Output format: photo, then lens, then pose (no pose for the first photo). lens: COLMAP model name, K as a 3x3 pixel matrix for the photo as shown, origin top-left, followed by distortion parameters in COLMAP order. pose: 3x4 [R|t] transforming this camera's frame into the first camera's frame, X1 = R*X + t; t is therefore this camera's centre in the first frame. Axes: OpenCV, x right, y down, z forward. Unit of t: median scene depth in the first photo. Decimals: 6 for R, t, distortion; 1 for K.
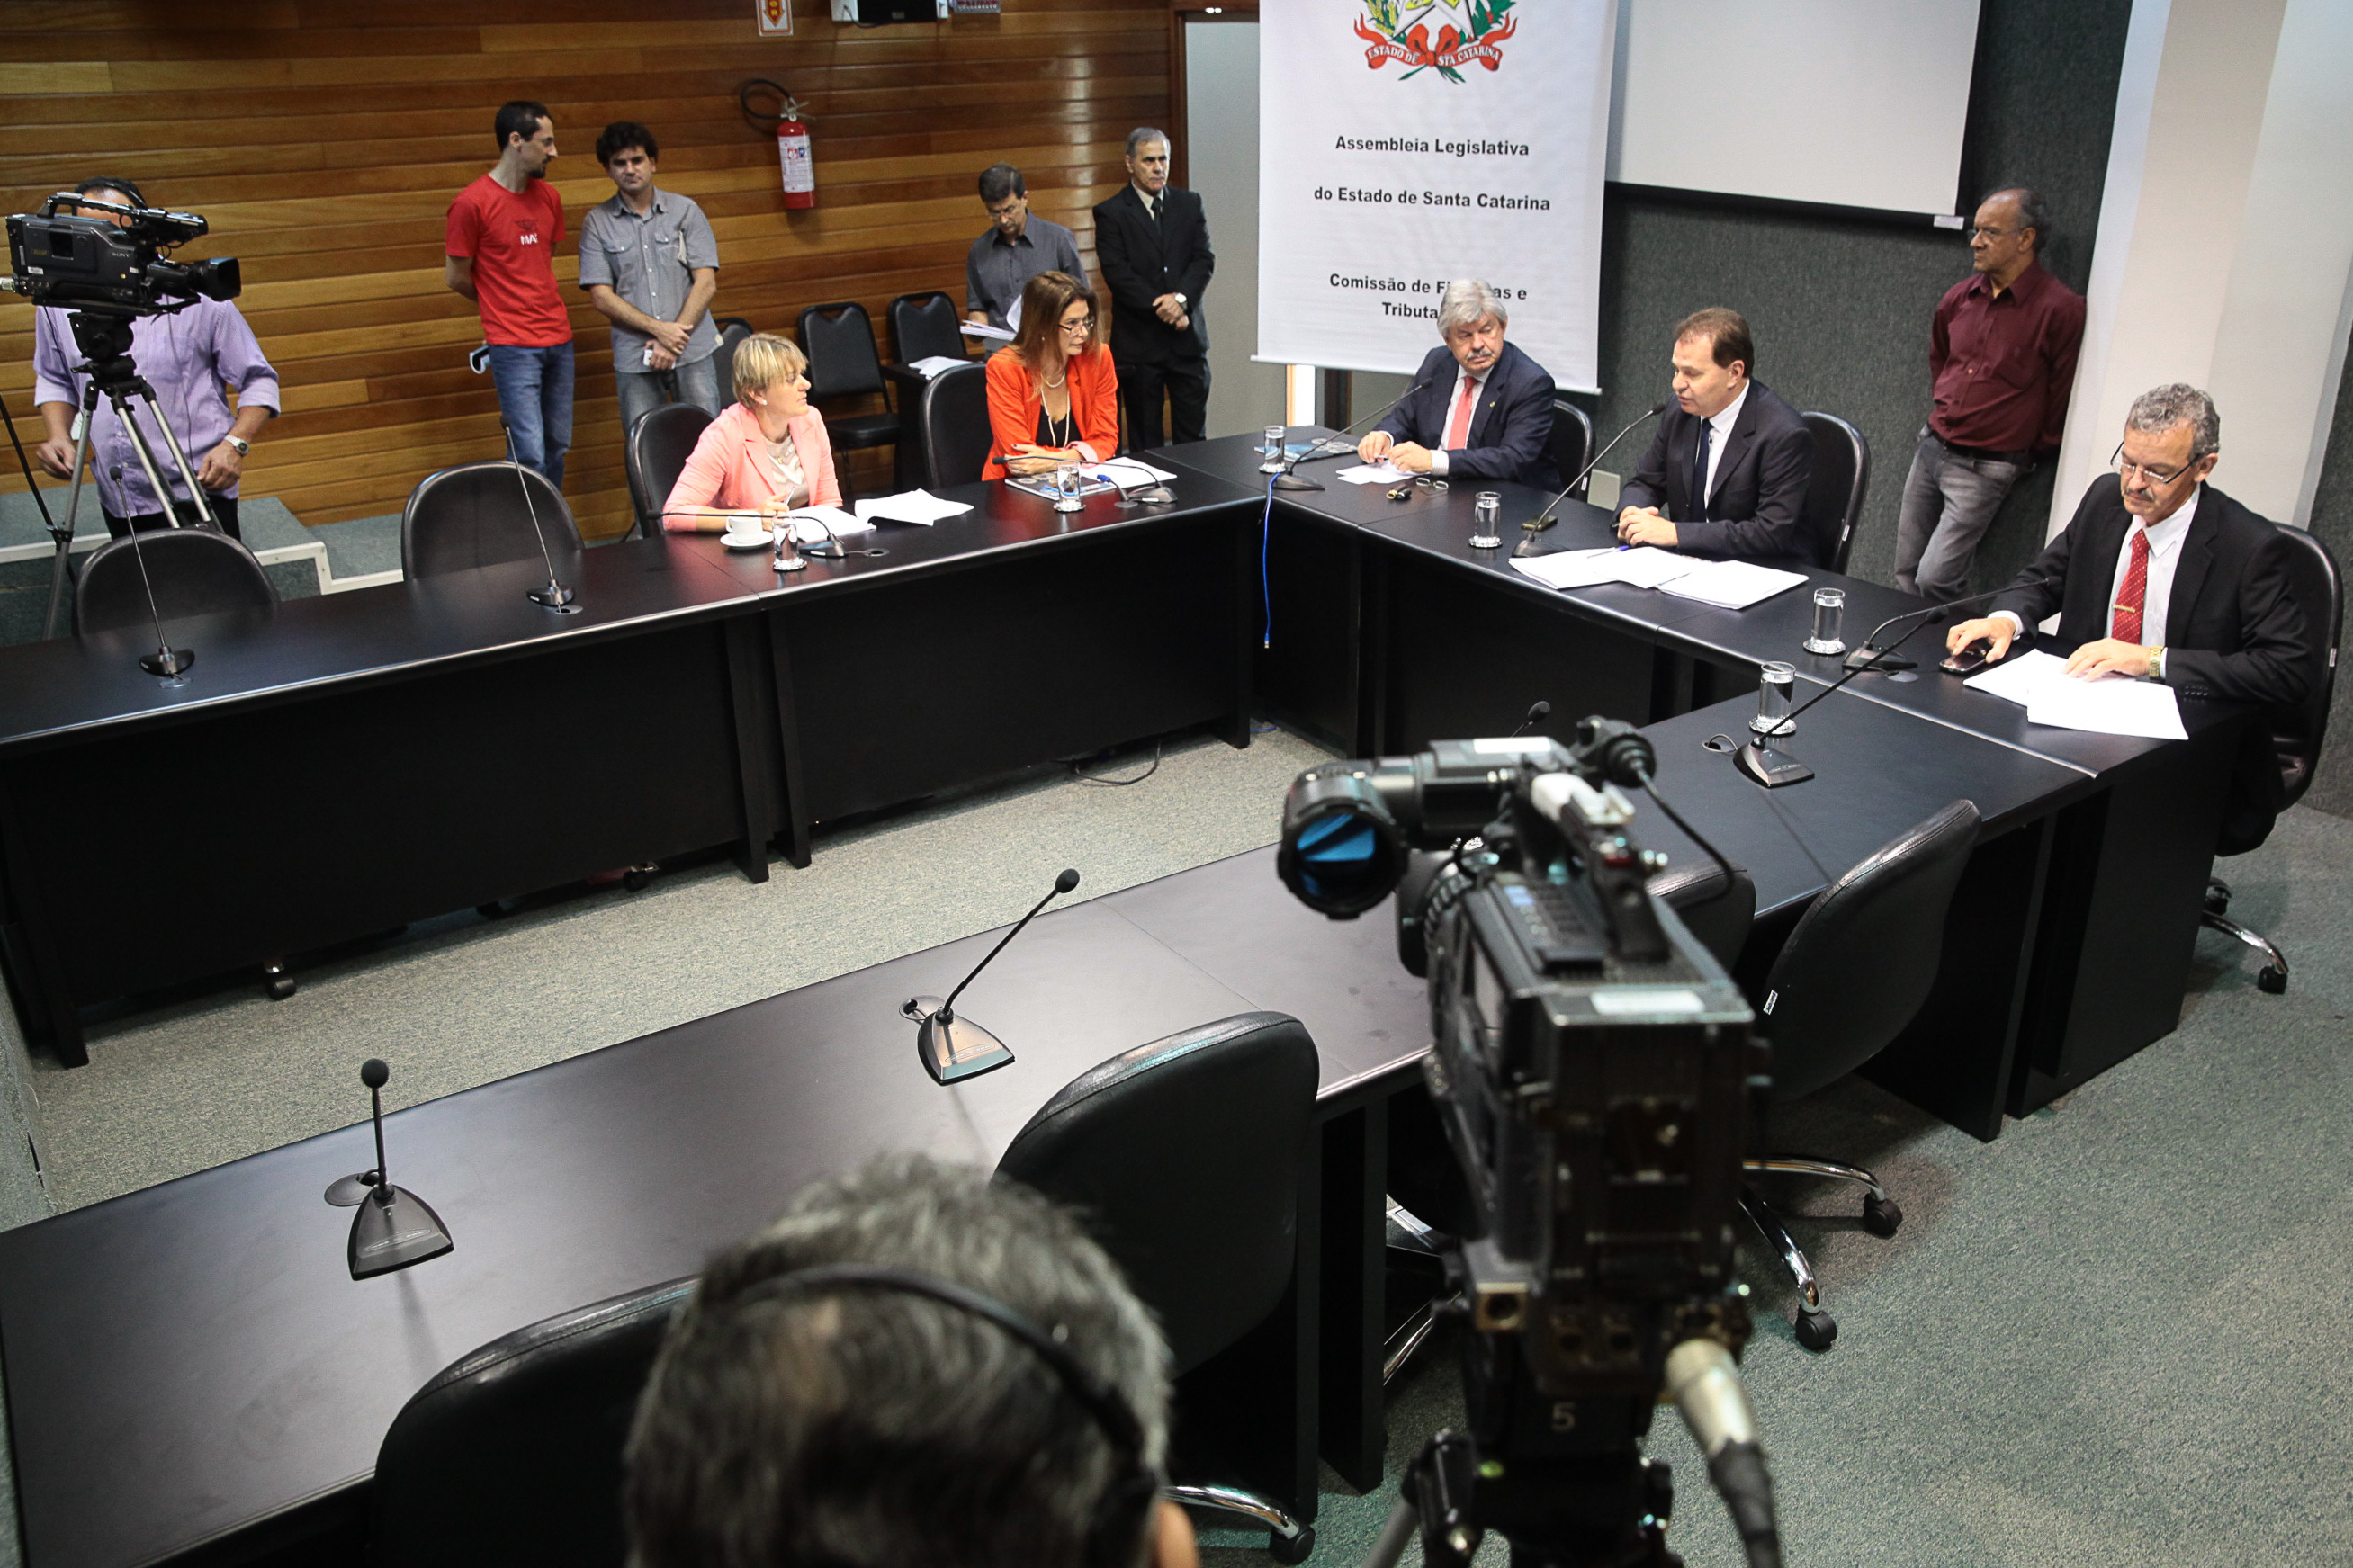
lens RADIAL K [[1750.3, 0, 1188.6], [0, 1750.3, 794.1], [0, 0, 1]] dist [-0.092070, 0.009187]
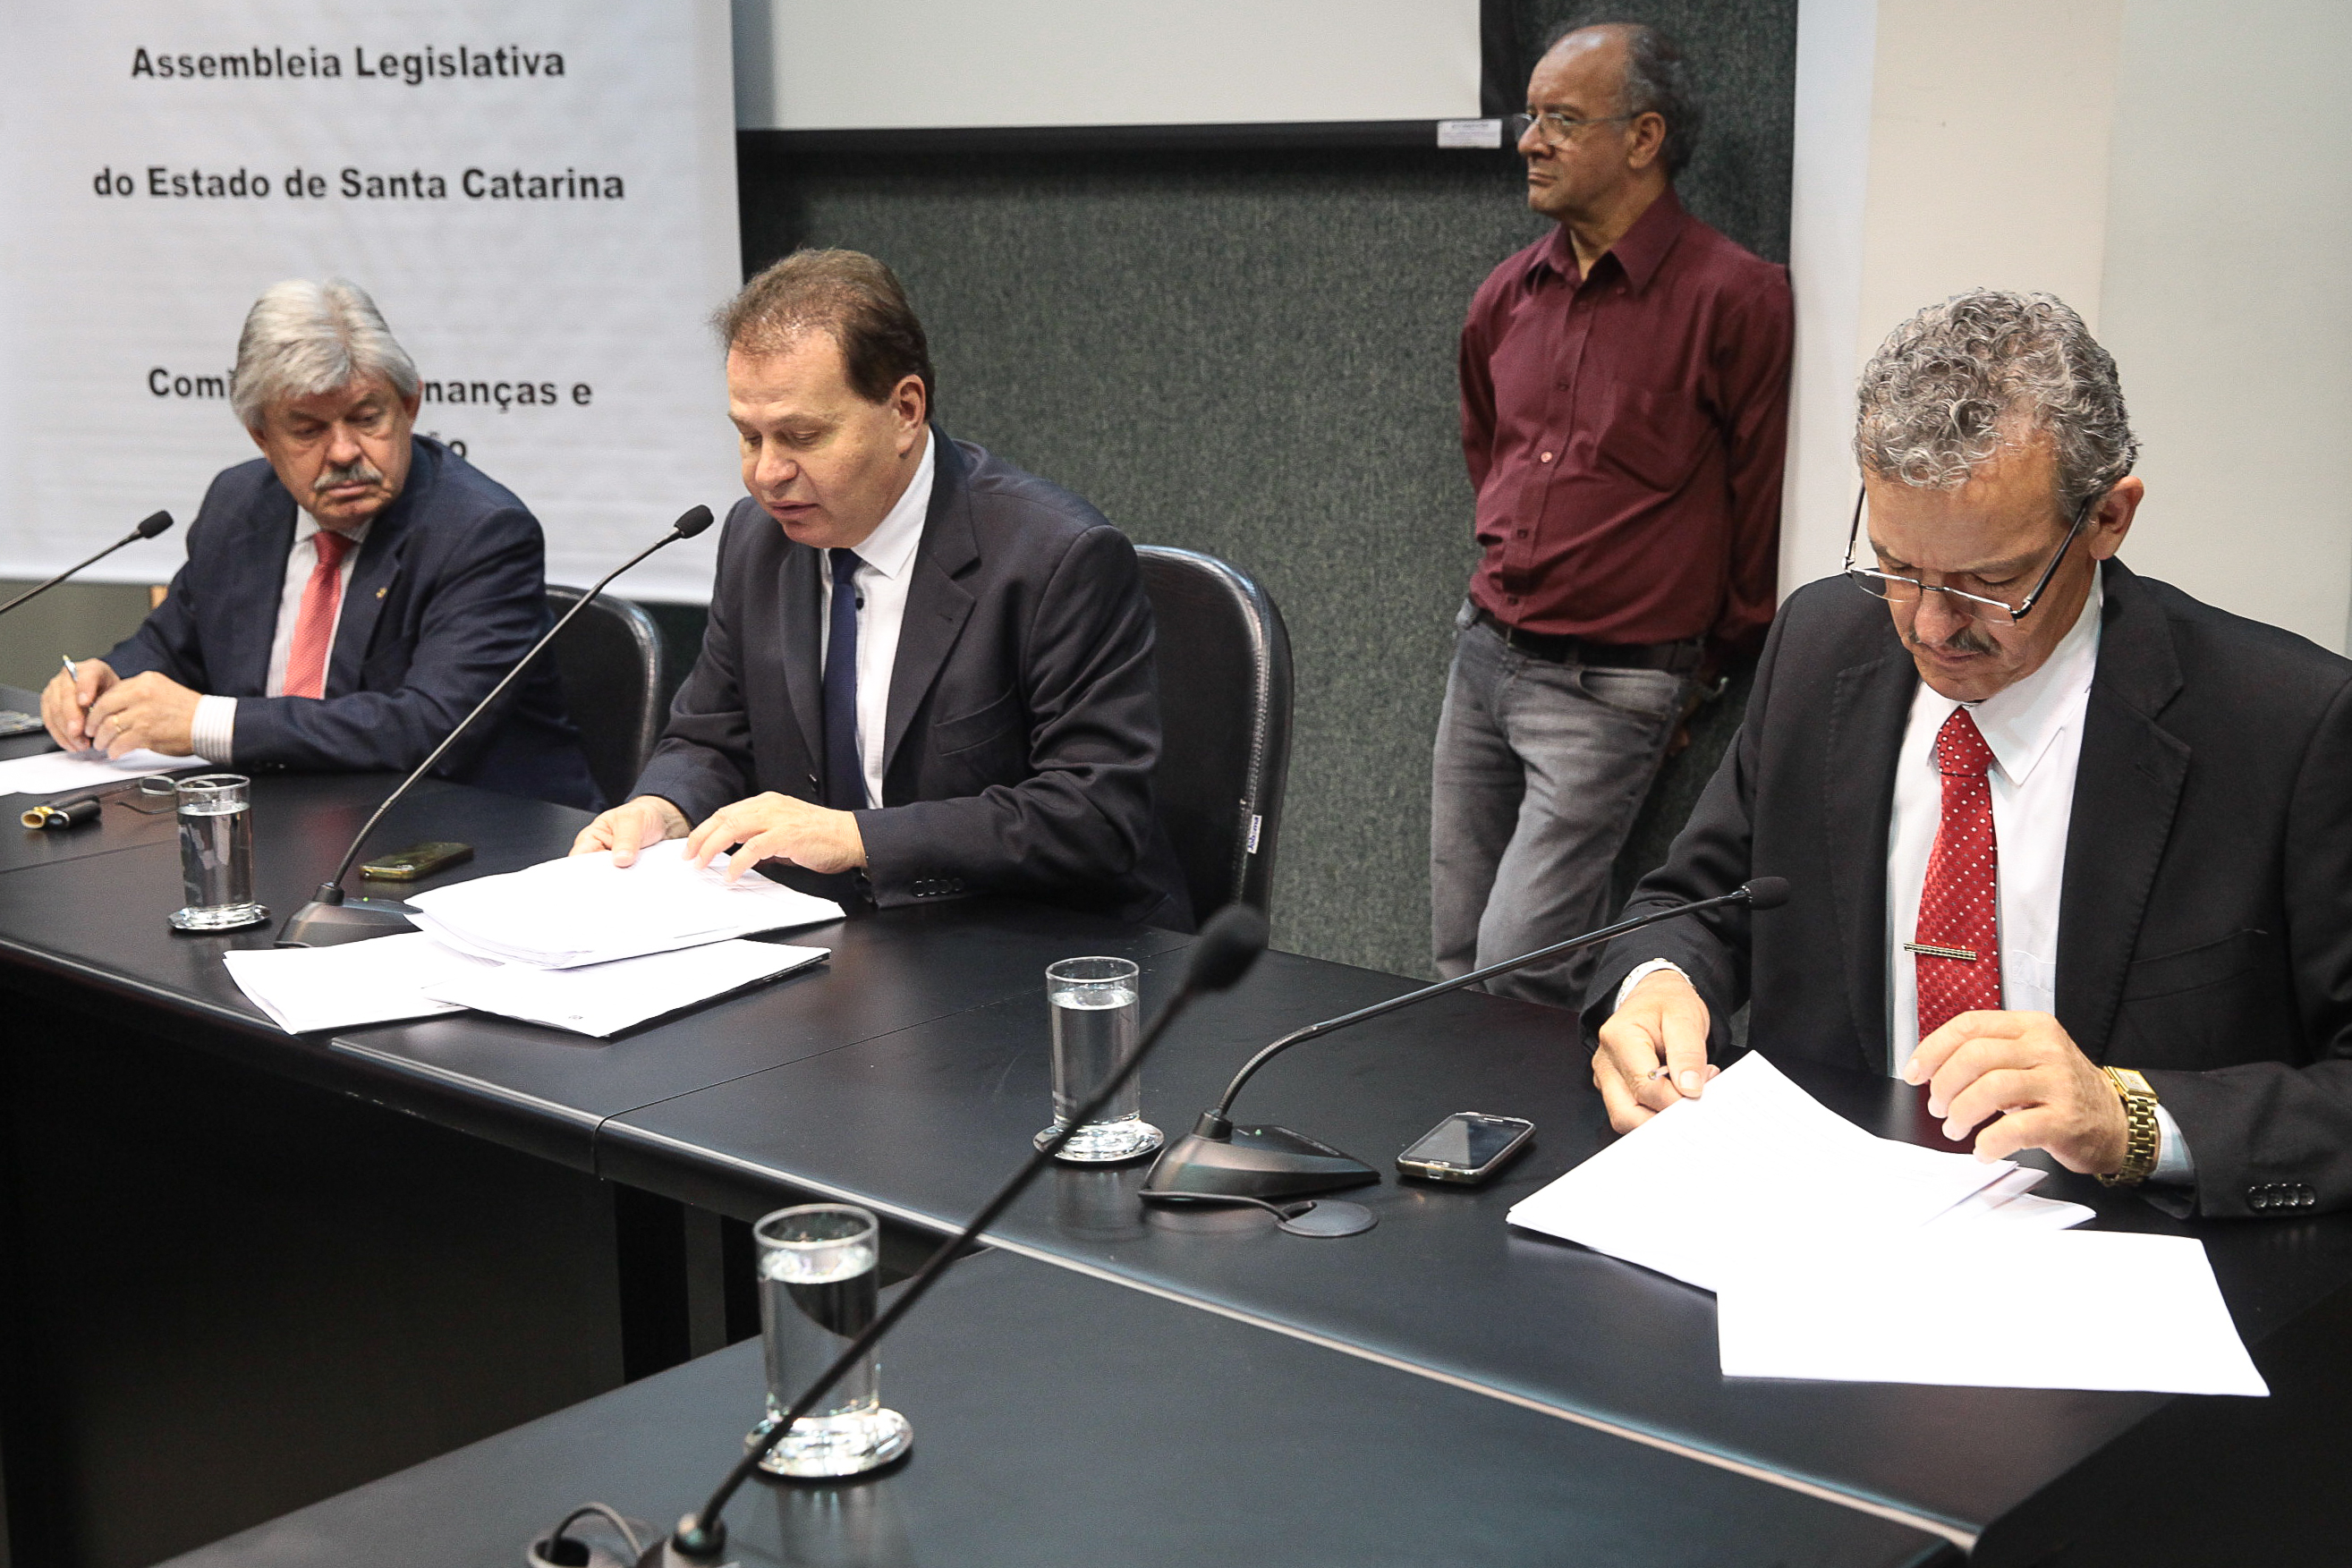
lens RADIAL K [[3215.7, 0, 1186.7], [0, 3215.7, 769.3], [0, 0, 1]] dist [0.024866, 0.000000]
pose [[0.966943, -0.039636, 0.251895, 0.169902], [0.096067, 0.971684, -0.215874, -0.013342], [-0.236206, 0.232937, 0.943370, 0.294545]]
